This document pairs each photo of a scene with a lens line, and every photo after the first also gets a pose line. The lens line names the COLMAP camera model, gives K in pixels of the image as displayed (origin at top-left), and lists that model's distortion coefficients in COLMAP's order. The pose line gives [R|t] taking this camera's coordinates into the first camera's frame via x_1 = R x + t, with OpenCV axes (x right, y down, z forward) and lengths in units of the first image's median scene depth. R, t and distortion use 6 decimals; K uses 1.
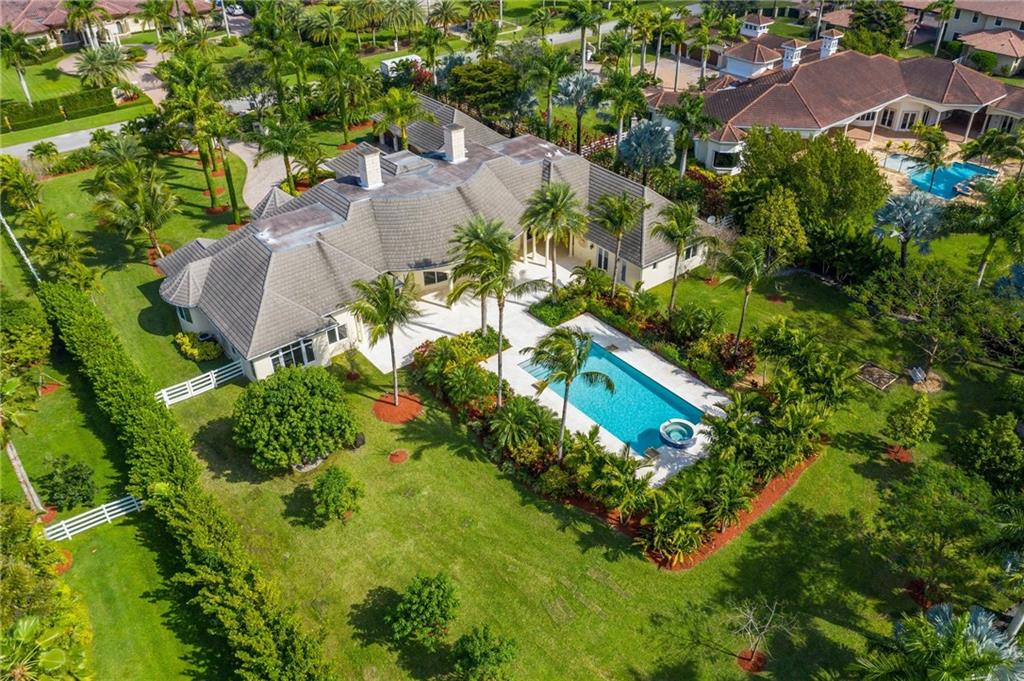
lens RADIAL K [[814.7, 0, 512.0], [0, 814.7, 340.5], [0, 0, 1]] dist [-0.023410, -0.000015]
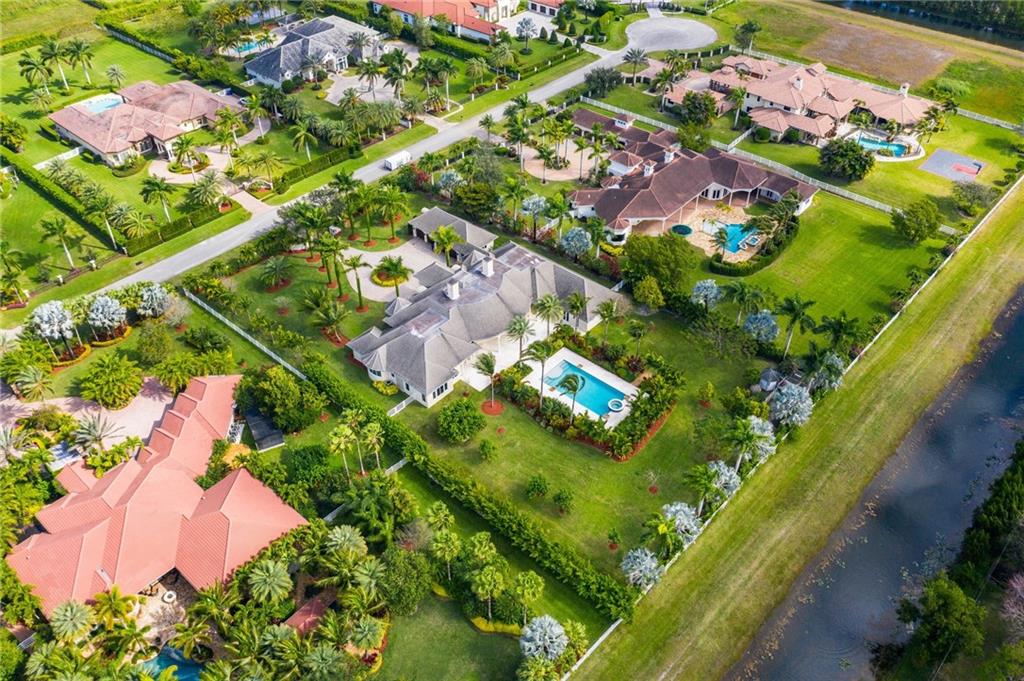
lens RADIAL K [[814.7, 0, 512.0], [0, 814.7, 340.5], [0, 0, 1]] dist [-0.023410, -0.000015]
pose [[0.984889, -0.110900, 0.133025, -0.347019], [0.096256, 0.989048, 0.111889, -0.328705], [-0.143977, -0.097393, 0.984777, -1.139793]]
